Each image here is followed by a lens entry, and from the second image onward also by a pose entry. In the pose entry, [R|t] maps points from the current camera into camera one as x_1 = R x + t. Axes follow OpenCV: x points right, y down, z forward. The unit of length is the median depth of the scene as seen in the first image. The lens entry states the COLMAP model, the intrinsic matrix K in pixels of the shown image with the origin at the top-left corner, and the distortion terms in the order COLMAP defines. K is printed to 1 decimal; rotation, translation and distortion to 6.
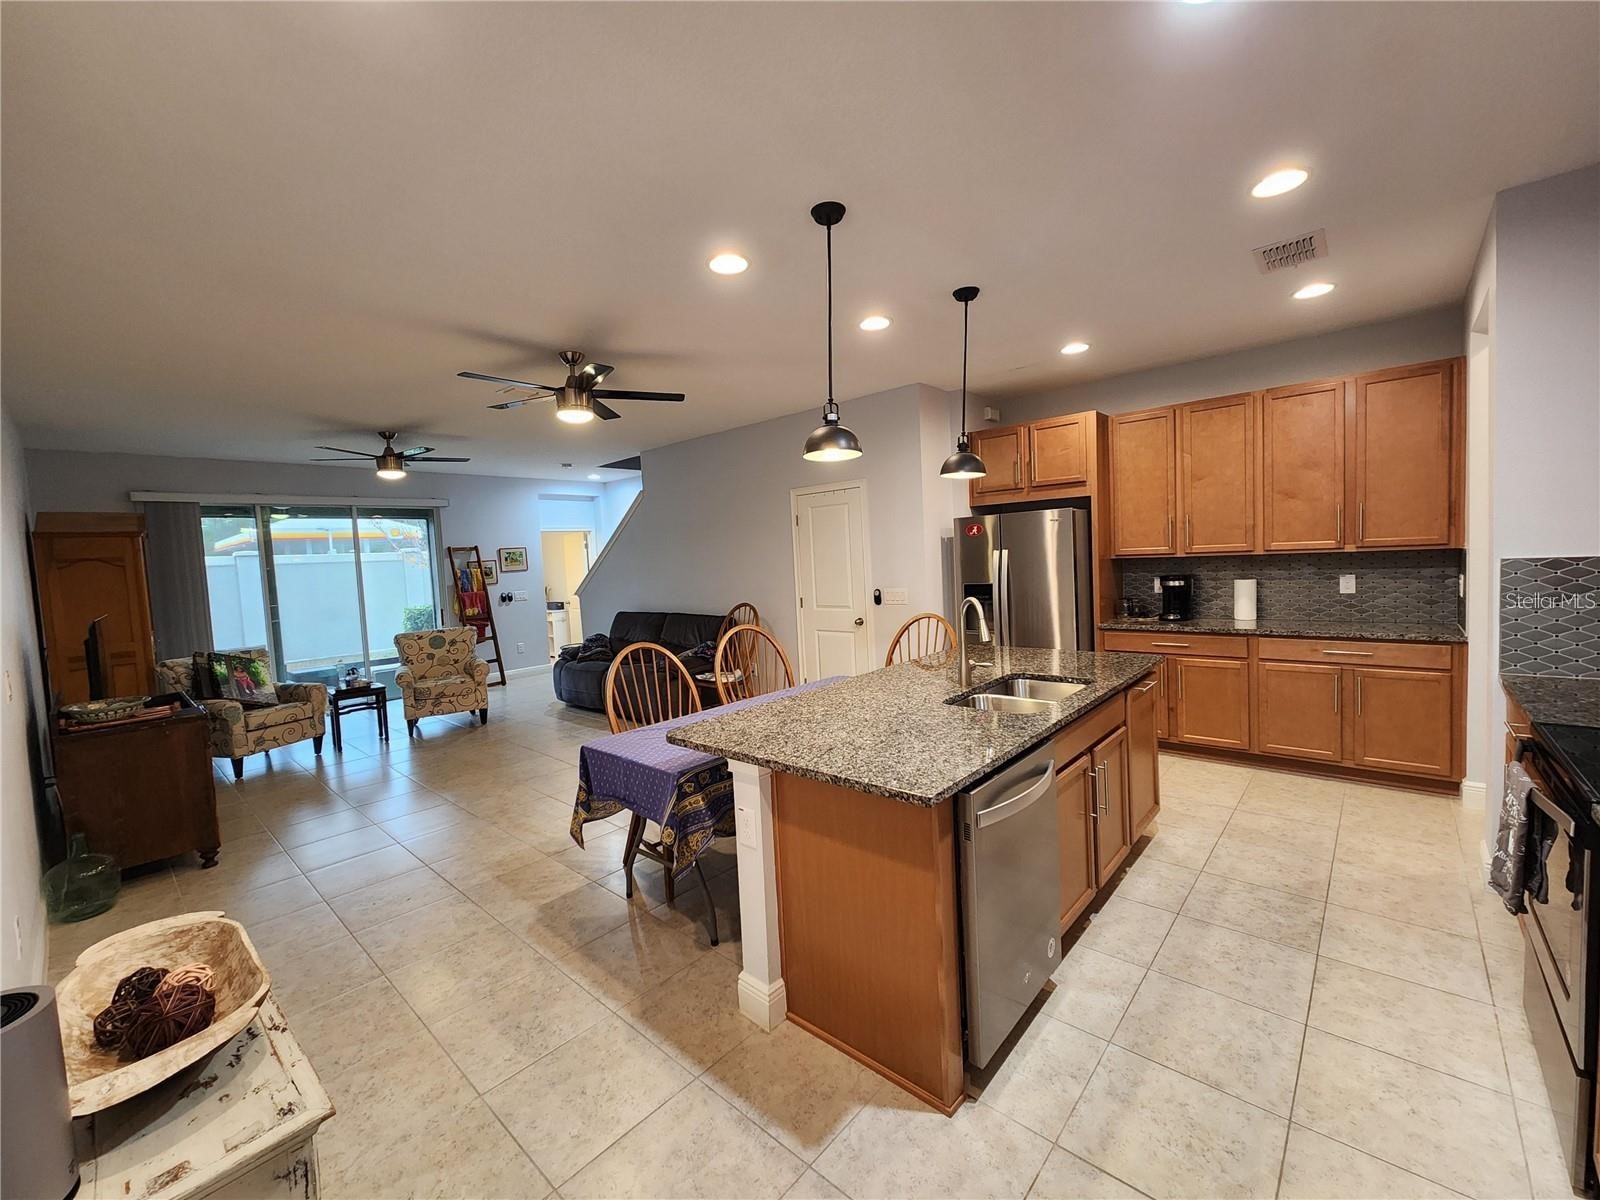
lens RADIAL K [[650.7, 0, 797.7], [0, 650.7, 593.7], [0, 0, 1]] dist [0.002768, -0.003827]
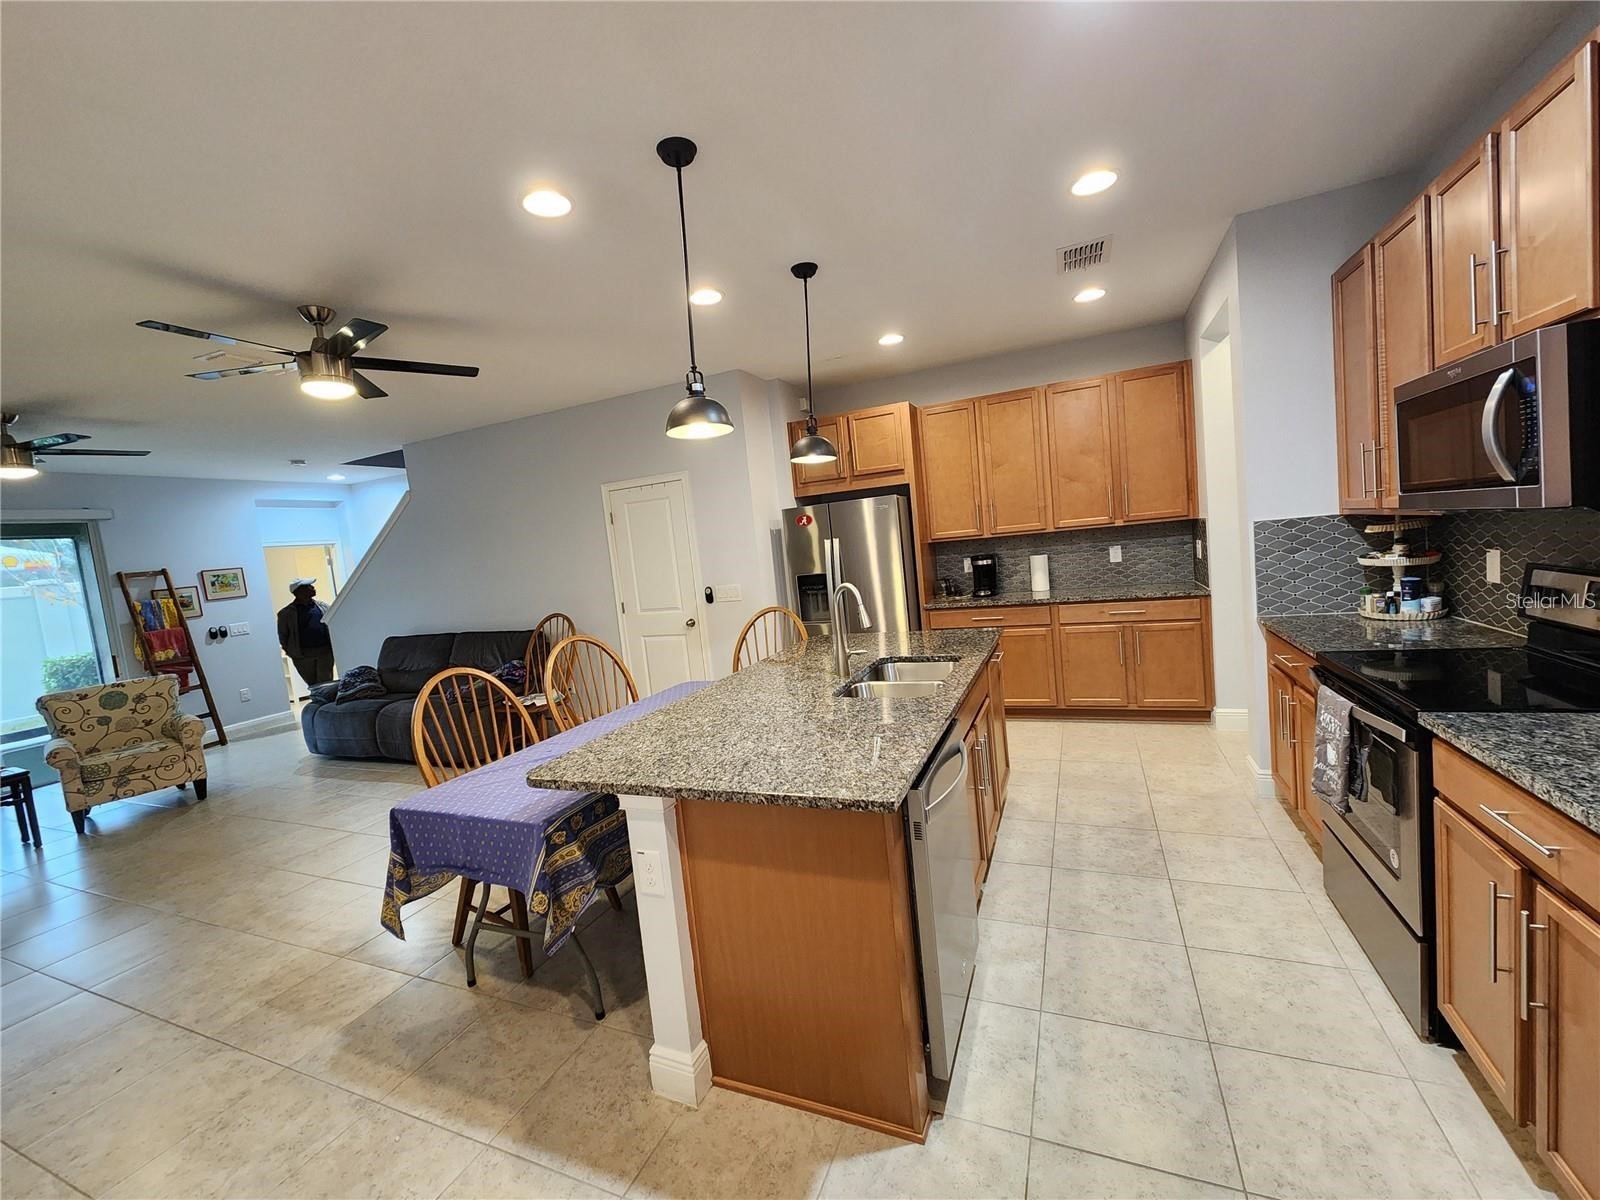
lens RADIAL K [[651.5, 0, 799.6], [0, 651.5, 597.0], [0, 0, 1]] dist [0.000714, -0.000174]
pose [[0.945203, -0.072915, 0.318237, -0.075342], [0.072244, 0.997290, 0.013927, 0.005515], [-0.318390, 0.009827, 0.947909, 0.081436]]
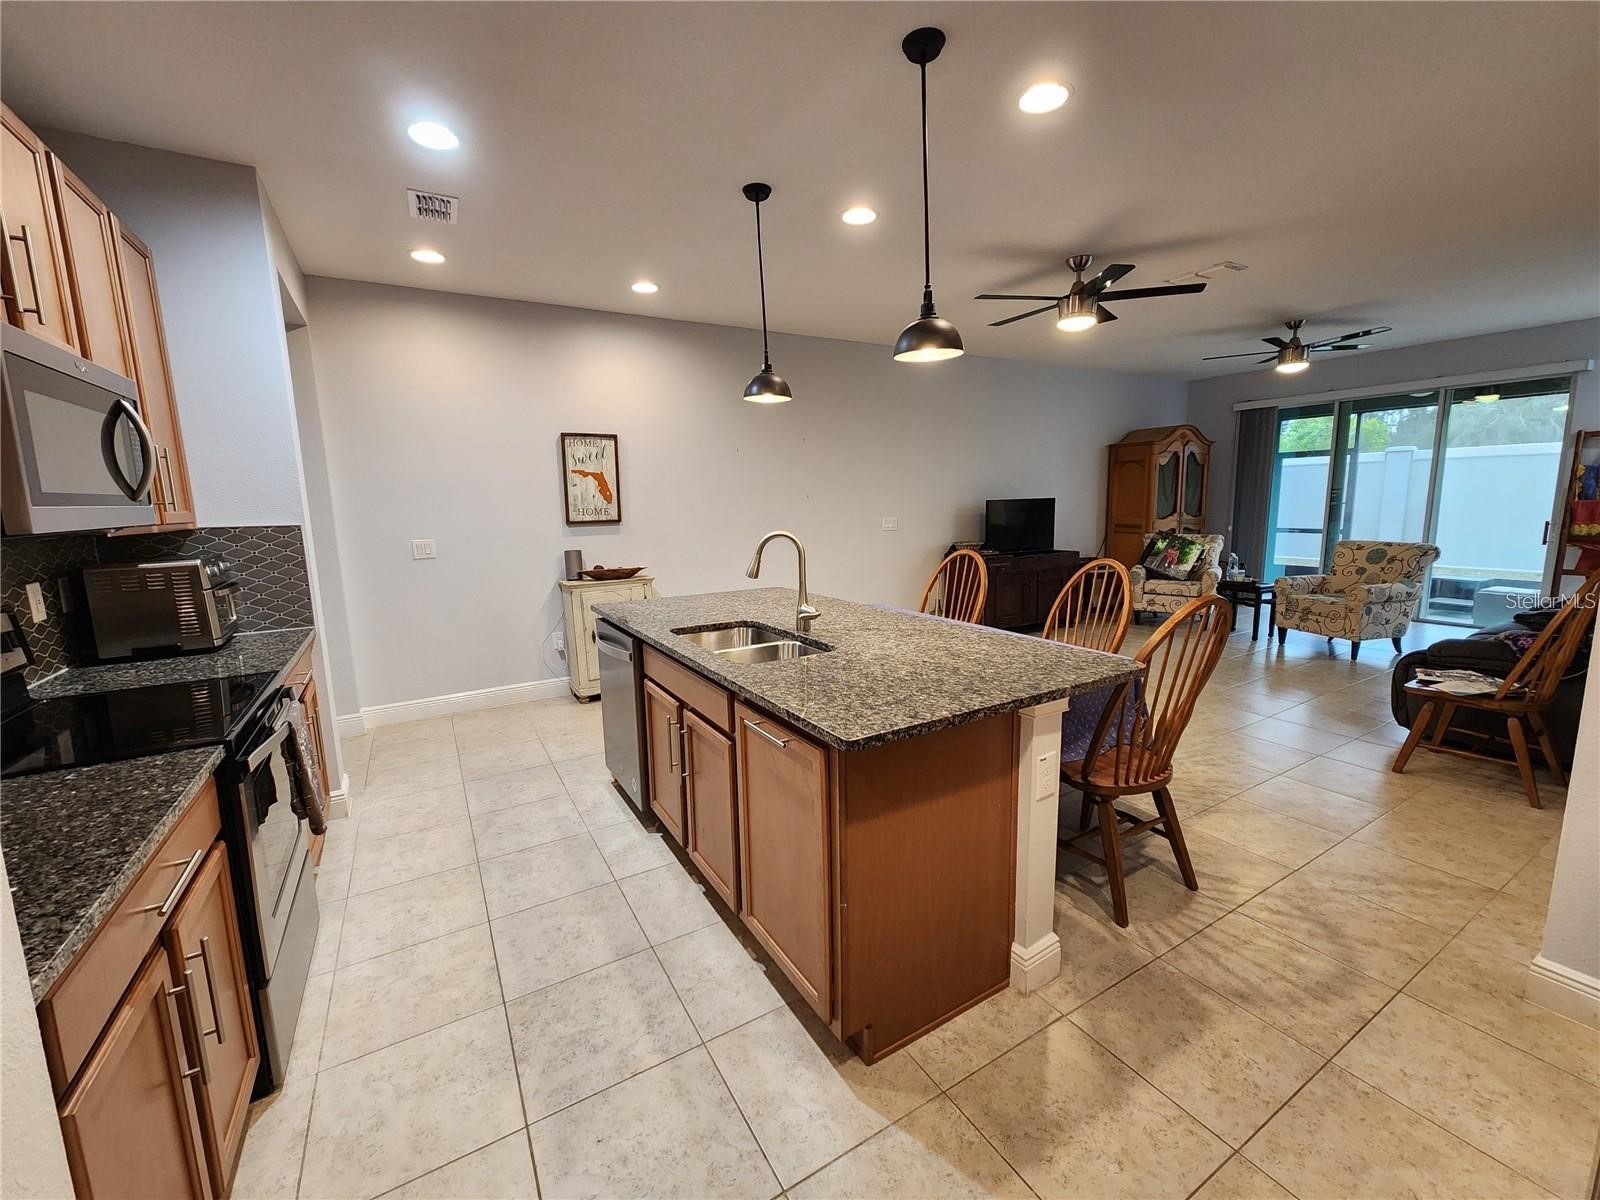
lens RADIAL K [[651.5, 0, 799.6], [0, 651.5, 597.0], [0, 0, 1]] dist [0.000714, -0.000174]
pose [[-0.296553, 0.200304, -0.933774, 0.817864], [-0.018427, 0.976375, 0.215295, -0.073307], [0.954839, 0.081053, -0.285856, 0.936408]]
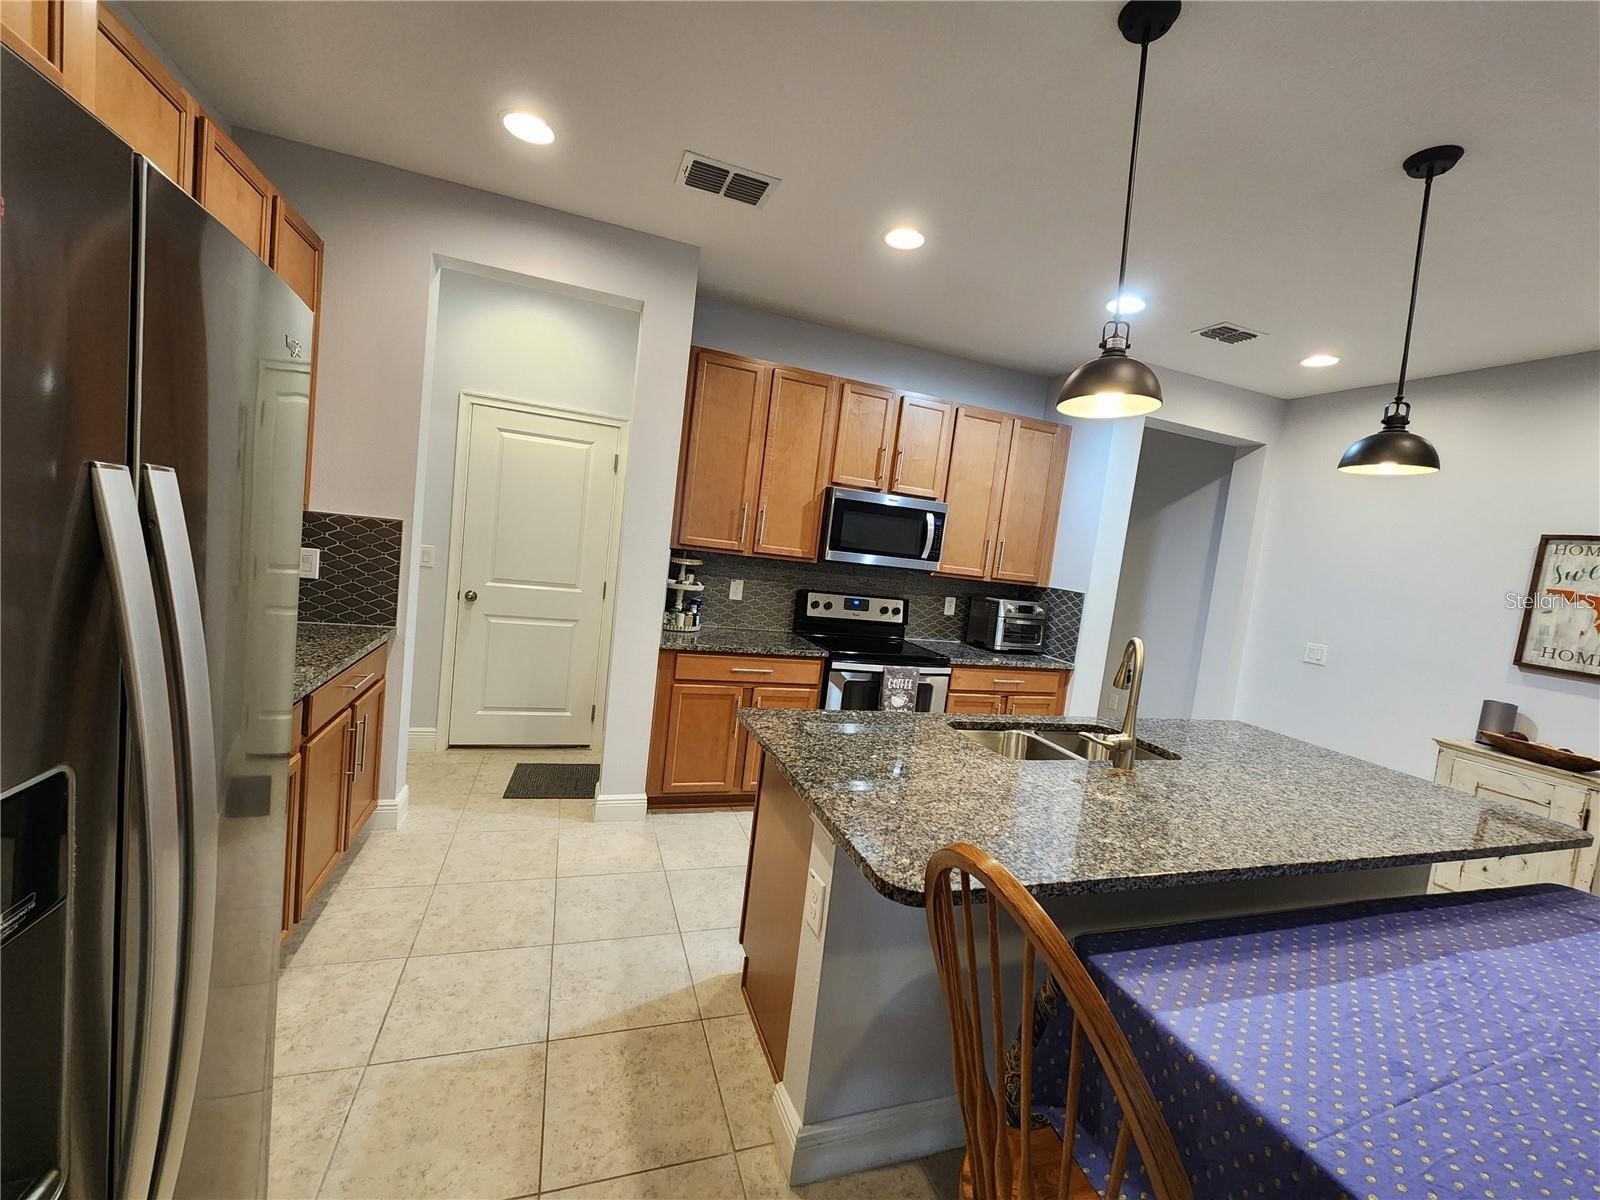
lens RADIAL K [[650.7, 0, 797.7], [0, 650.7, 593.7], [0, 0, 1]] dist [0.002768, -0.003827]
pose [[-0.873360, -0.090137, 0.478663, 0.184142], [-0.041895, 0.992987, 0.110548, -0.079545], [-0.485271, 0.076495, -0.871011, 1.320346]]
